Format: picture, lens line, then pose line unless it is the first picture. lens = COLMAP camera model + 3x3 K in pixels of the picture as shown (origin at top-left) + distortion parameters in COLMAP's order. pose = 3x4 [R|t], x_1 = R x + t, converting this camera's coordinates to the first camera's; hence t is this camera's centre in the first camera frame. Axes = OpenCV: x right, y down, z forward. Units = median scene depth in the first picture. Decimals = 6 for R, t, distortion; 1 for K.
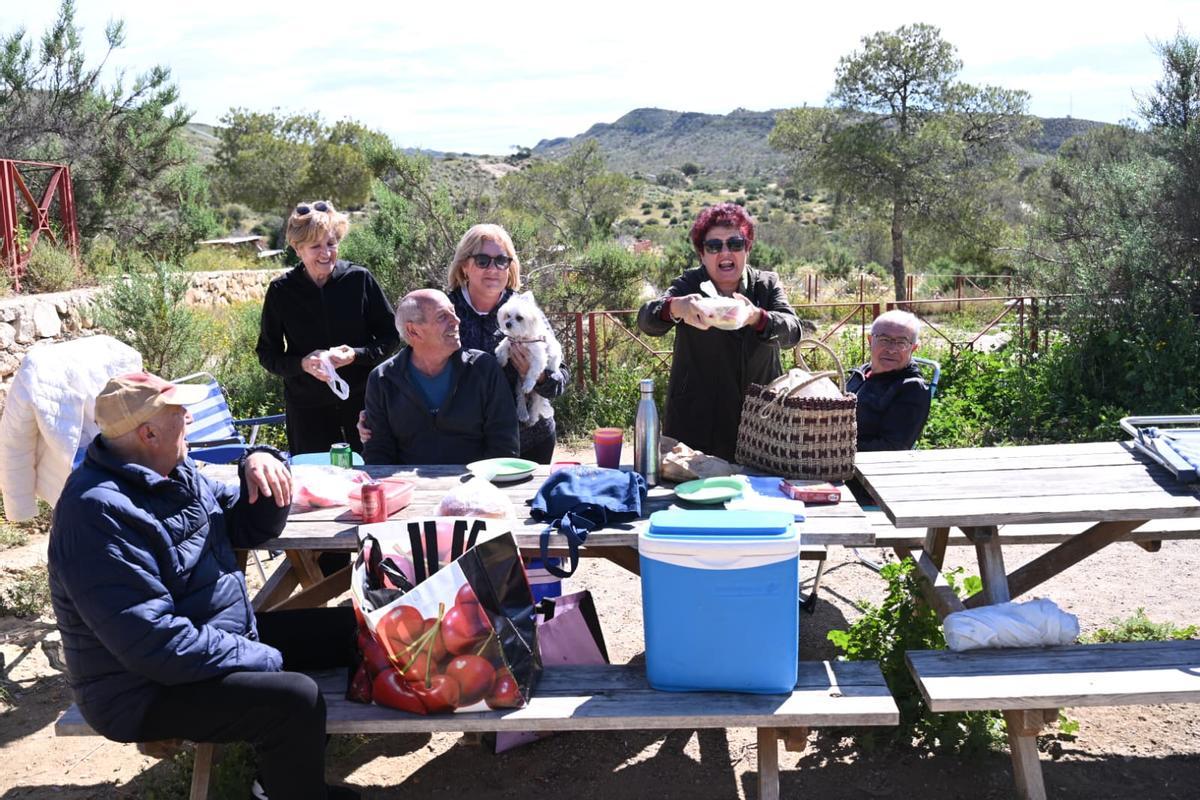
lens RADIAL K [[1252.8, 0, 590.3], [0, 1252.8, 398.1], [0, 0, 1]] dist [-0.006420, 0.000014]
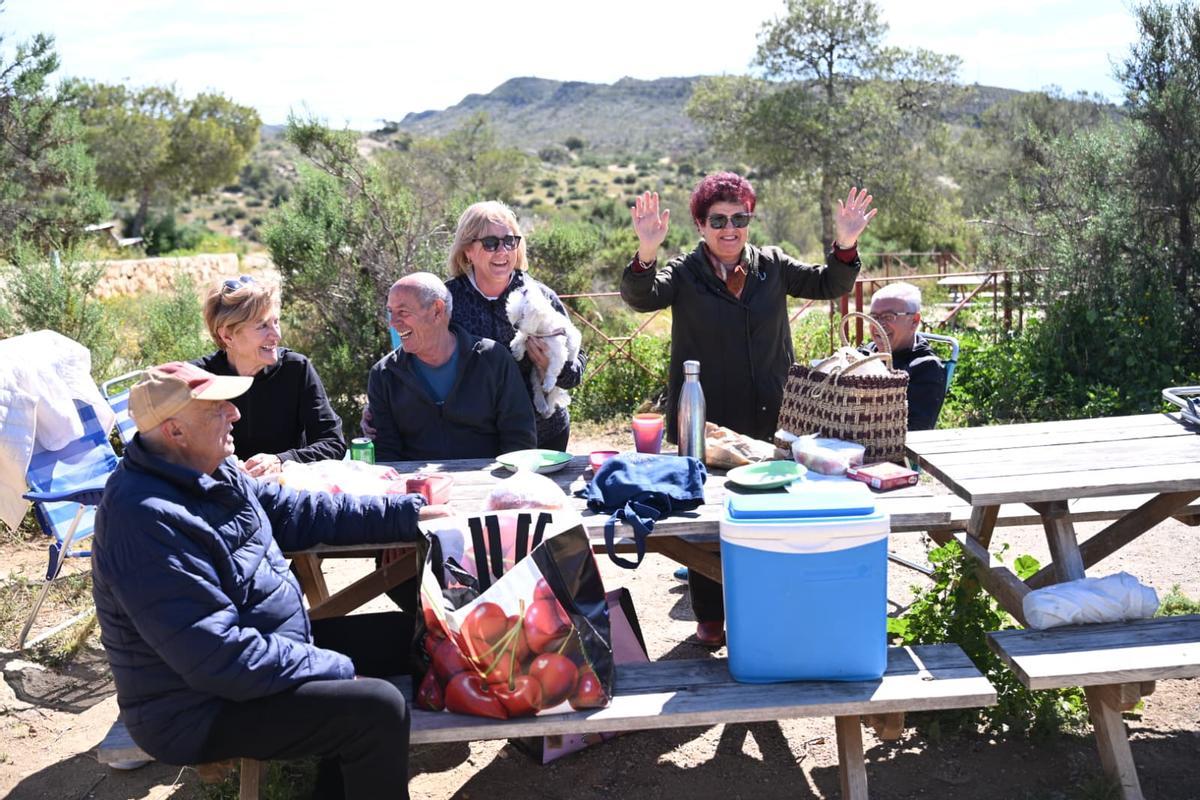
lens RADIAL K [[1377.2, 0, 600.0], [0, 1377.2, 400.0], [0, 0, 1]] dist [0.005321, -0.028274]
pose [[0.995216, -0.027000, 0.093891, -0.100115], [0.026713, 0.999634, 0.004310, 0.006846], [-0.093973, -0.001782, 0.995573, -0.024299]]
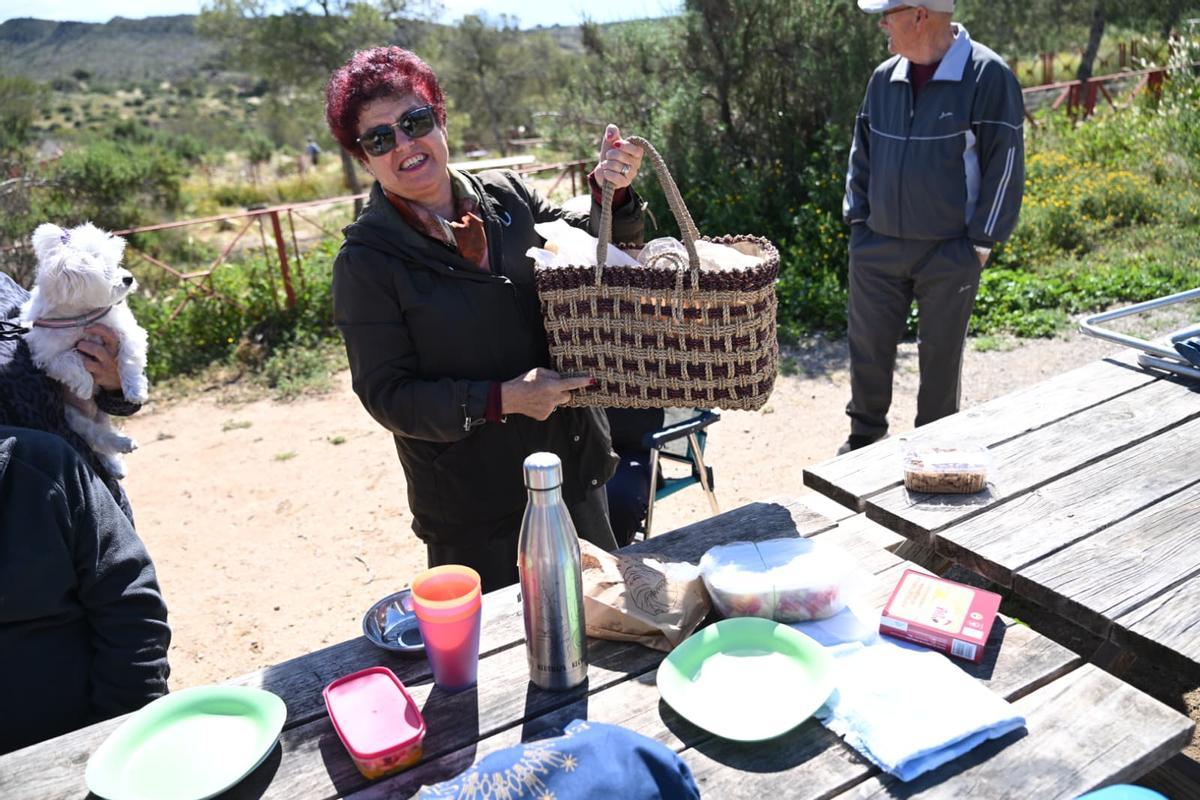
lens RADIAL K [[982.6, 0, 600.0], [0, 982.6, 400.0], [0, 0, 1]] dist [0.003063, -0.000563]
pose [[0.854756, -0.211378, 0.474038, -0.072508], [0.138721, 0.973127, 0.183793, -0.072839], [-0.500149, -0.091339, 0.861108, 0.577889]]
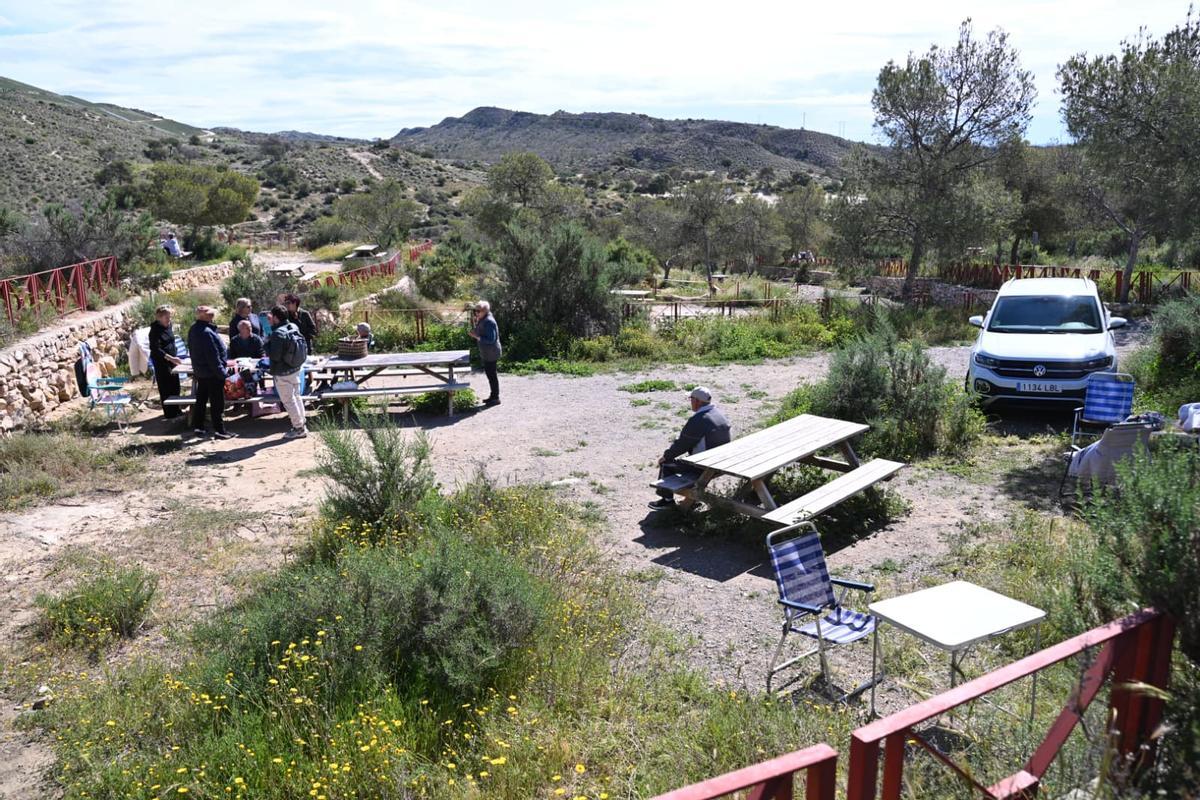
lens RADIAL K [[982.6, 0, 600.0], [0, 982.6, 400.0], [0, 0, 1]] dist [0.003063, -0.000563]
pose [[0.987921, -0.005306, 0.154870, 0.547362], [-0.004492, 0.998013, 0.062852, -0.024259], [-0.154895, -0.062788, 0.985934, -2.431225]]
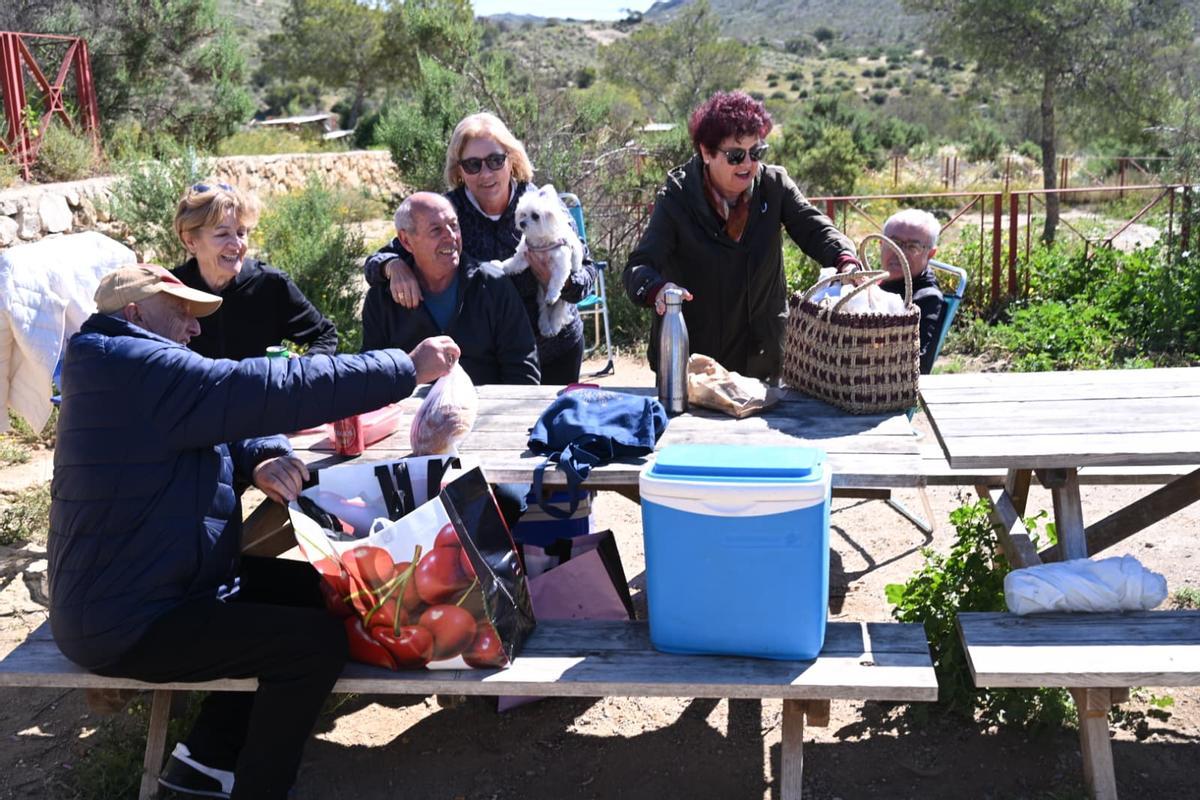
lens RADIAL K [[1391.7, 0, 600.0], [0, 1391.7, 400.0], [0, 0, 1]] dist [-0.003441, 0.002580]
pose [[0.997015, 0.011013, -0.076414, 0.056431], [-0.005230, 0.997135, 0.075468, -0.009079], [0.077026, -0.074843, 0.994216, 0.034910]]
